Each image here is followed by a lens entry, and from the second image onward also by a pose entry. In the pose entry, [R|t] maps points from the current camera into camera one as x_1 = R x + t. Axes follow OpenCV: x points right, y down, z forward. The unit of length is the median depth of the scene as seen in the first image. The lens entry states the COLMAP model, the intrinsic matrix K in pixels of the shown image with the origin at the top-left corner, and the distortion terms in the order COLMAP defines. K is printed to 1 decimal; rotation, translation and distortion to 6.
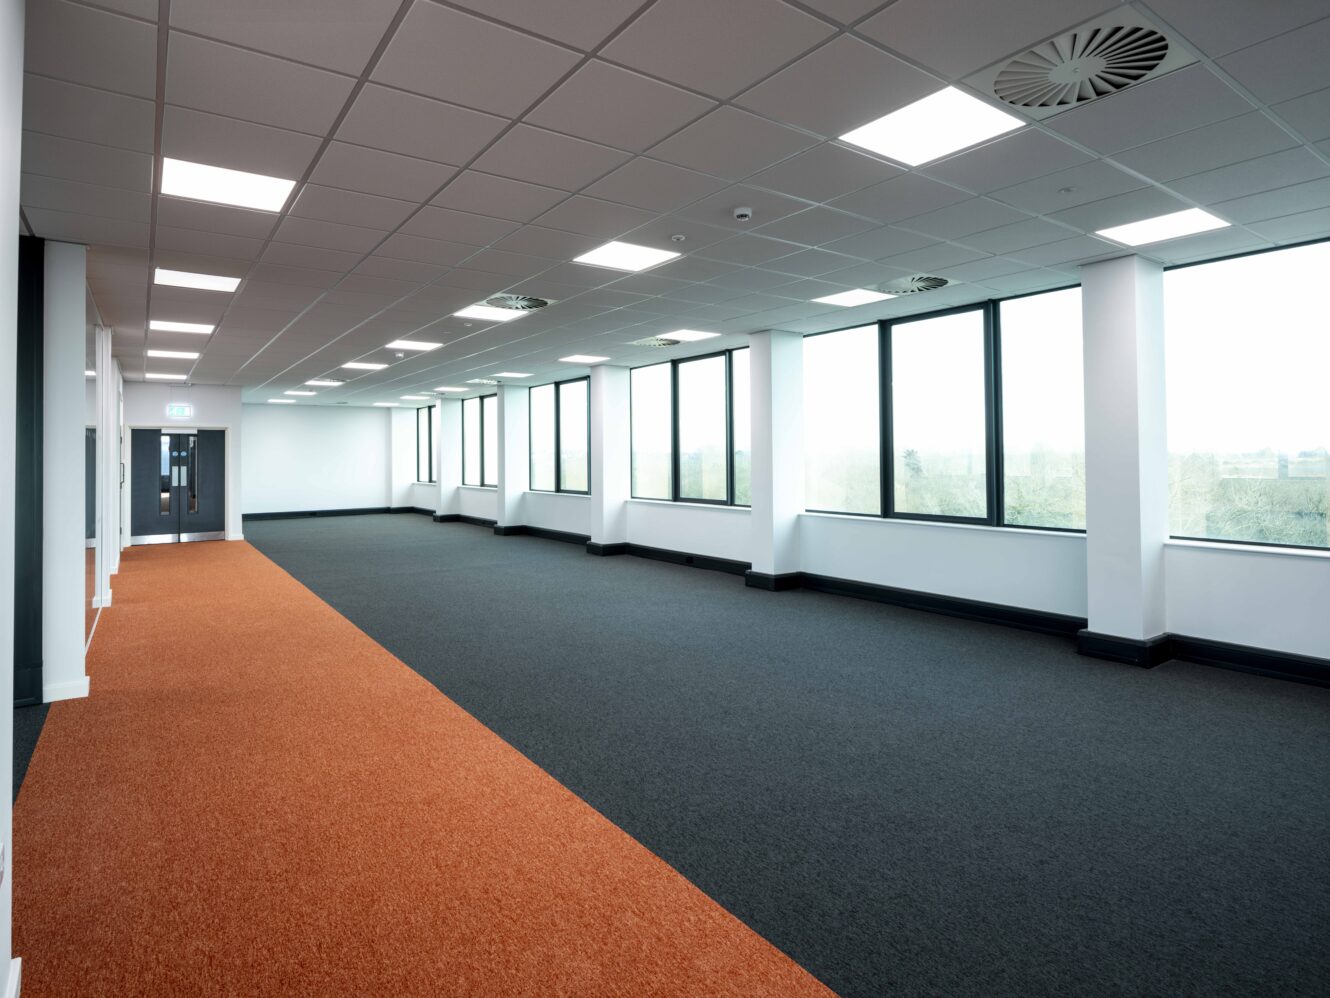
lens RADIAL K [[729.5, 0, 655.8], [0, 729.5, 496.8], [0, 0, 1]] dist [0.003733, -0.006516]
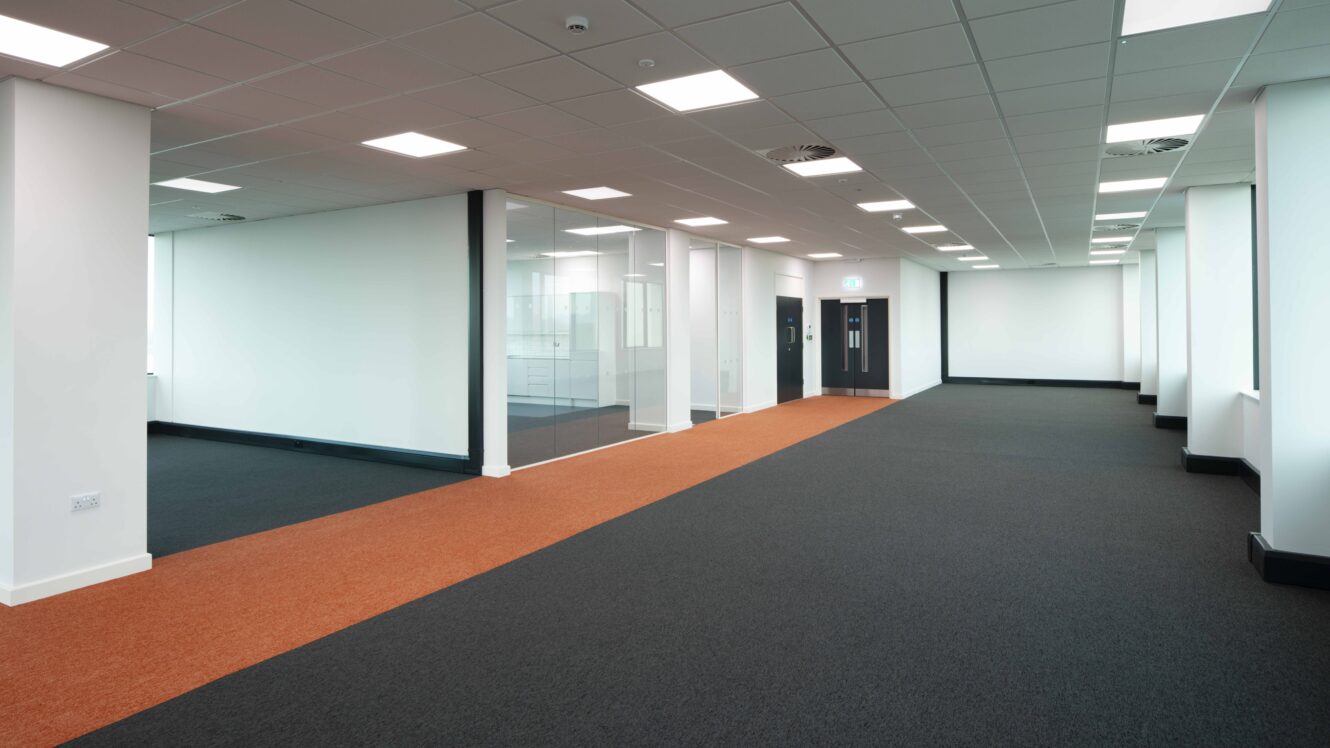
lens RADIAL K [[723.4, 0, 666.1], [0, 723.4, 377.8], [0, 0, 1]] dist [-0.009020, 0.001864]
pose [[0.420210, 0.069889, -0.904731, 0.447824], [-0.047395, 0.997359, 0.055032, -0.025607], [0.906188, 0.019755, 0.422413, 0.383568]]
